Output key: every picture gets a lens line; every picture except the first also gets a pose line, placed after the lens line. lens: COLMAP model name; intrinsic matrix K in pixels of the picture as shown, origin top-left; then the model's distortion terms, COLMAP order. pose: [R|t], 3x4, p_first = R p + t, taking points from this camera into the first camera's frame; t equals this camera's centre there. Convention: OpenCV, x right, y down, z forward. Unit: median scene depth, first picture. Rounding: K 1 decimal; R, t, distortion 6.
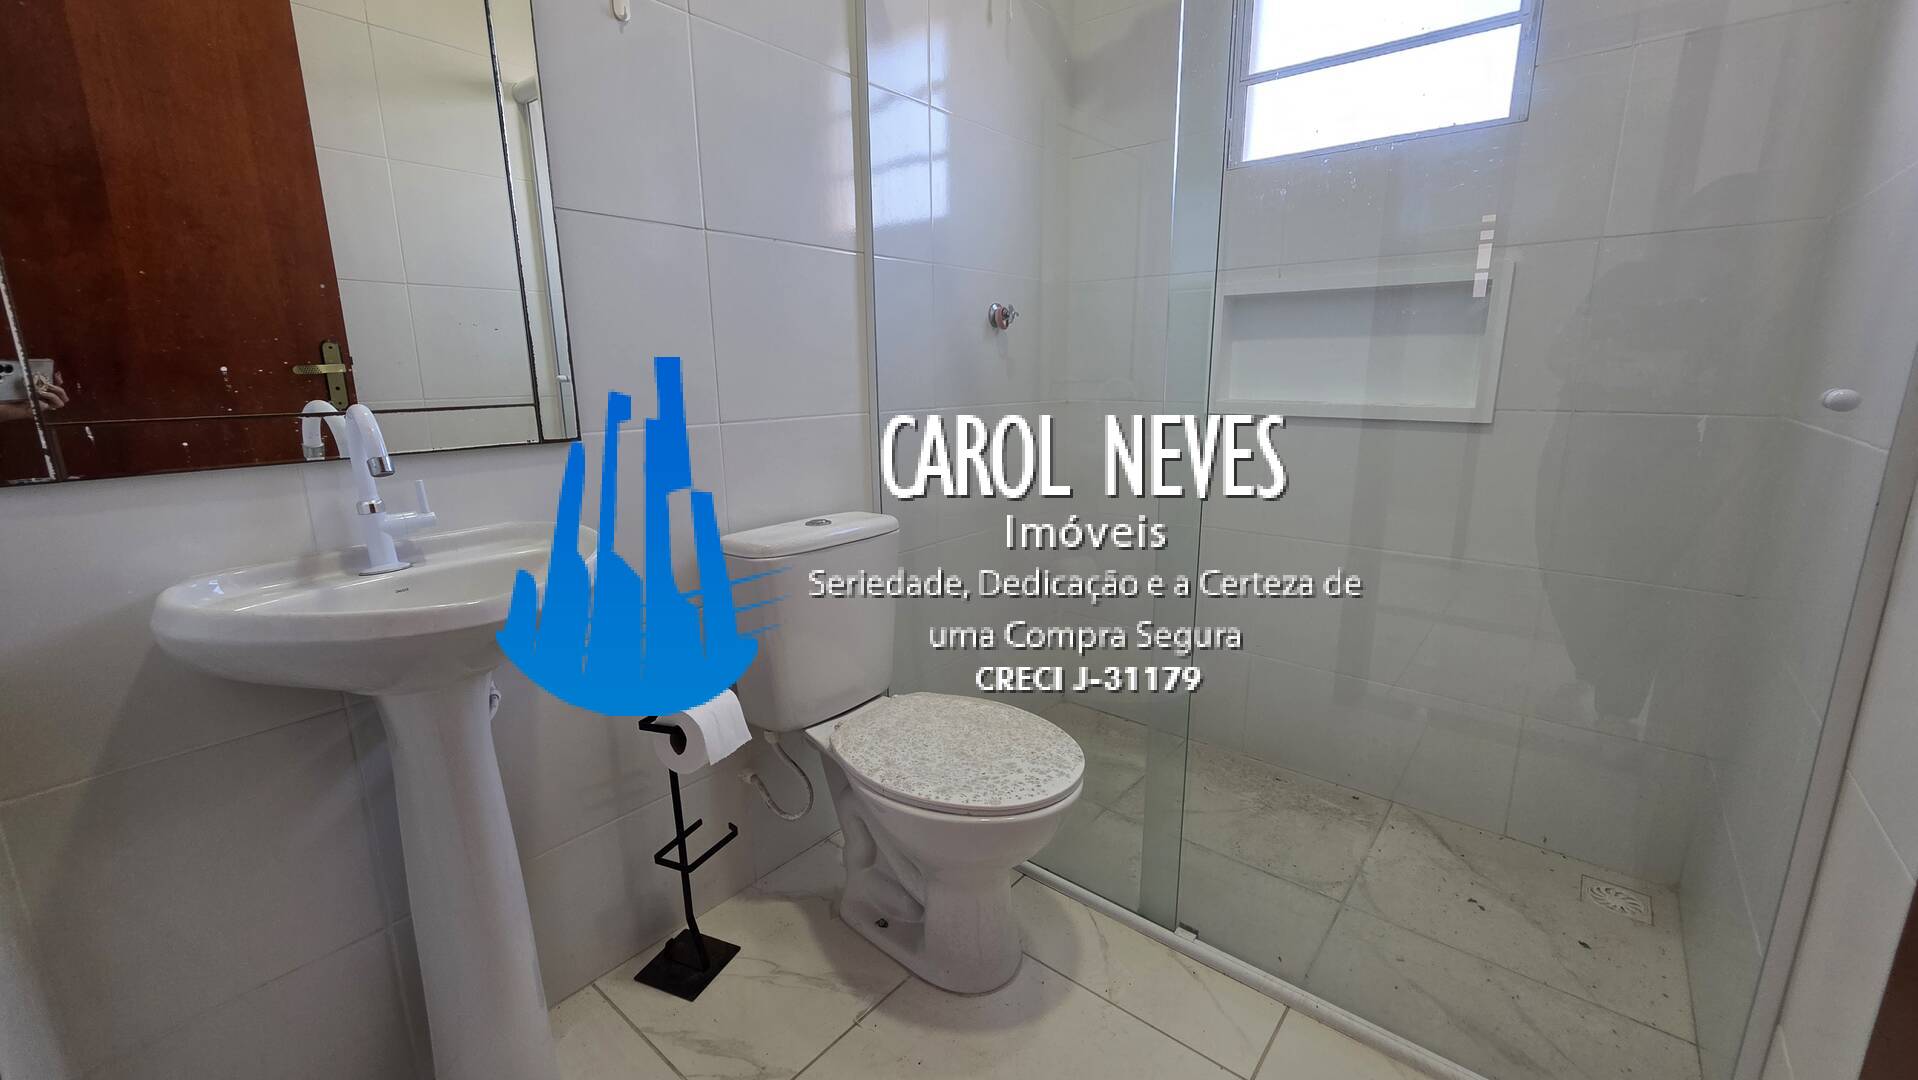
lens RADIAL K [[763.2, 0, 956.3], [0, 763.2, 536.5], [0, 0, 1]] dist [0.001380, -0.000503]
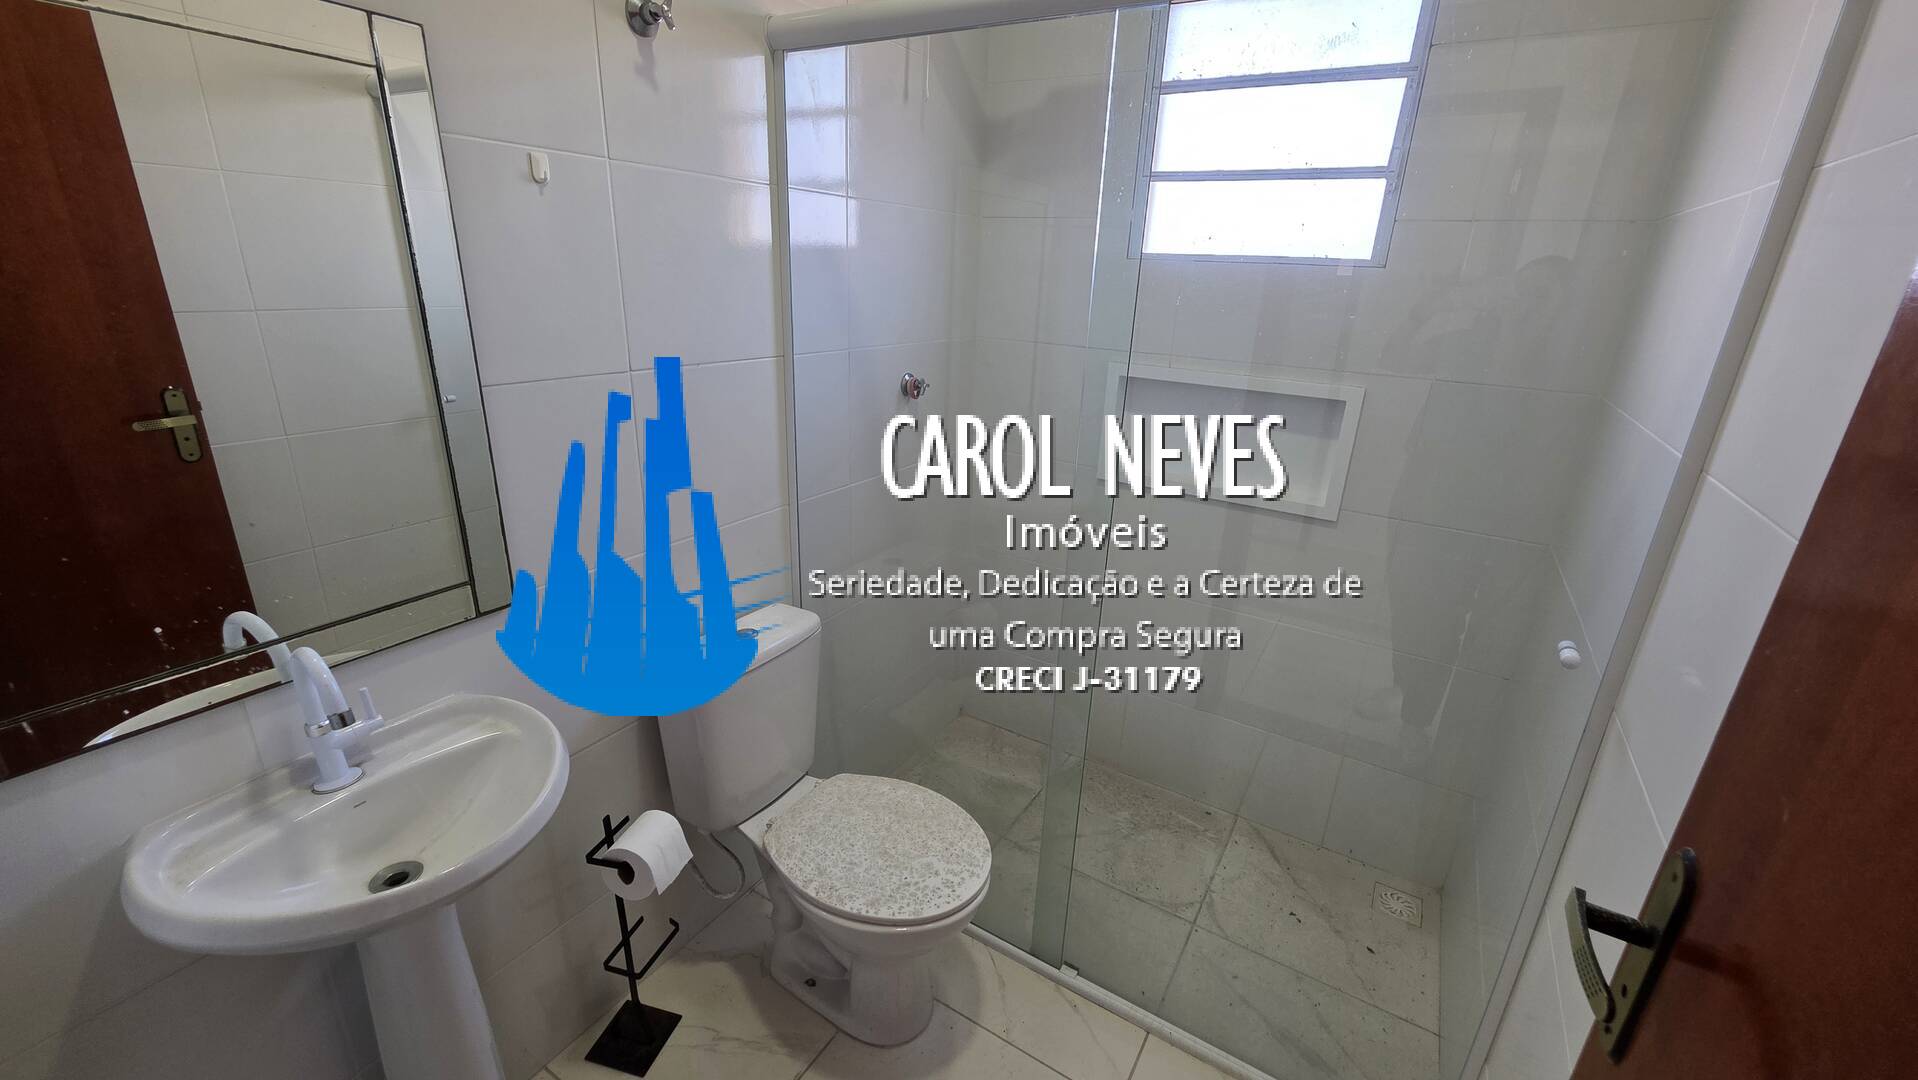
lens RADIAL K [[763.2, 0, 956.3], [0, 763.2, 536.5], [0, 0, 1]] dist [0.001380, -0.000503]
pose [[0.988936, -0.000903, 0.148339, -0.053731], [-0.016889, 0.992793, 0.118643, -0.308736], [-0.147377, -0.119836, 0.981794, -0.071476]]
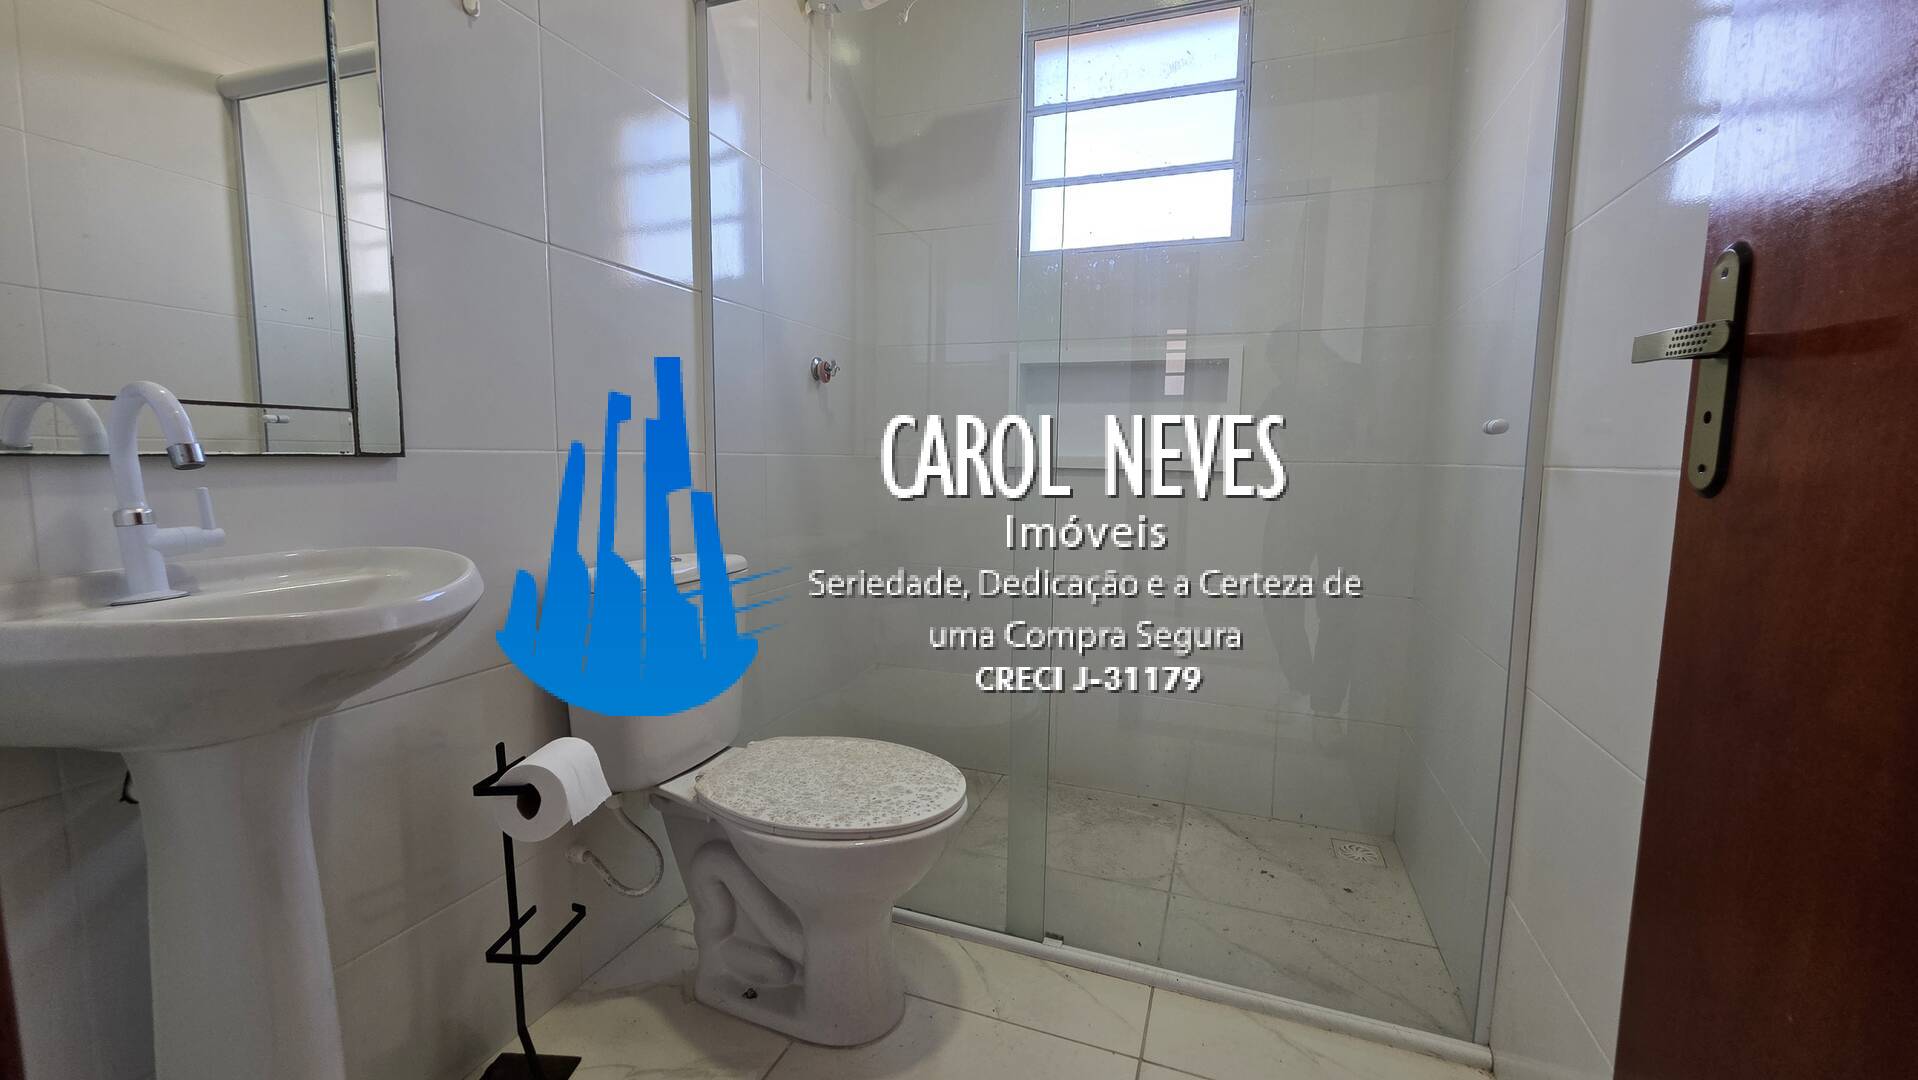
lens RADIAL K [[762.3, 0, 953.9], [0, 762.3, 537.5], [0, 0, 1]] dist [0.000404, -0.000586]
pose [[0.944141, -0.013852, 0.329251, -0.170371], [0.050336, 0.993454, -0.102544, 0.074366], [-0.325675, 0.113389, 0.938658, 0.003303]]
